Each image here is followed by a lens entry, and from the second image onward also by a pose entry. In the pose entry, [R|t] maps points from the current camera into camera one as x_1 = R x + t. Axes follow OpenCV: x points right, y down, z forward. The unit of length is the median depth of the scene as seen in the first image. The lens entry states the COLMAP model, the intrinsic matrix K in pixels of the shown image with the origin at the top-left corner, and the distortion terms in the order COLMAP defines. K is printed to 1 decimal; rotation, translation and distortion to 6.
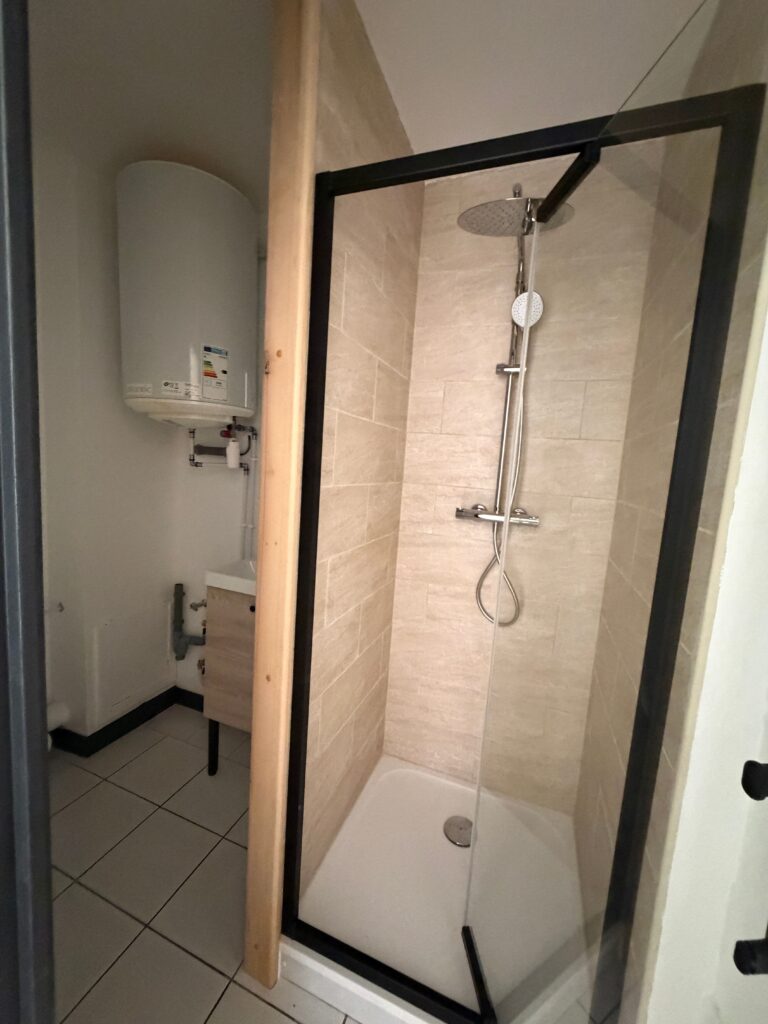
lens RADIAL K [[406.3, 0, 387.2], [0, 406.3, 511.3], [0, 0, 1]] dist [0.000338, 0.000306]
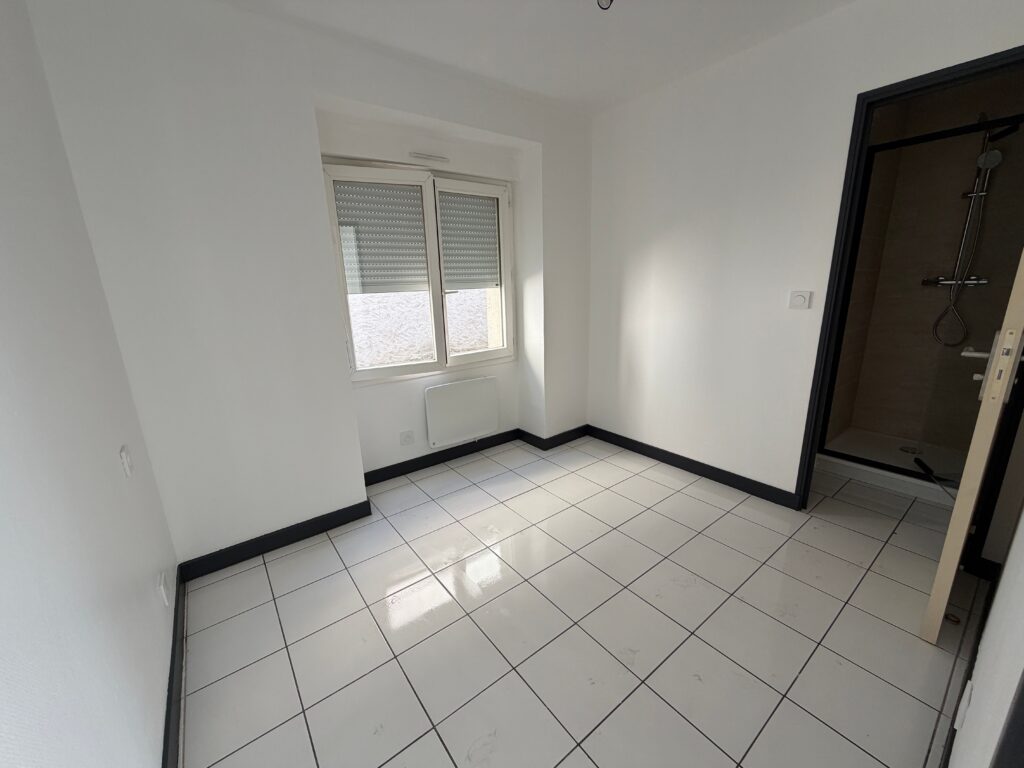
lens RADIAL K [[406.3, 0, 509.6], [0, 406.3, 383.9], [0, 0, 1]] dist [0.000338, 0.000306]
pose [[0.842254, 0.042676, -0.537389, -0.377452], [0.023263, 0.993056, 0.115322, 0.197801], [0.538579, -0.109632, 0.835412, -1.521794]]
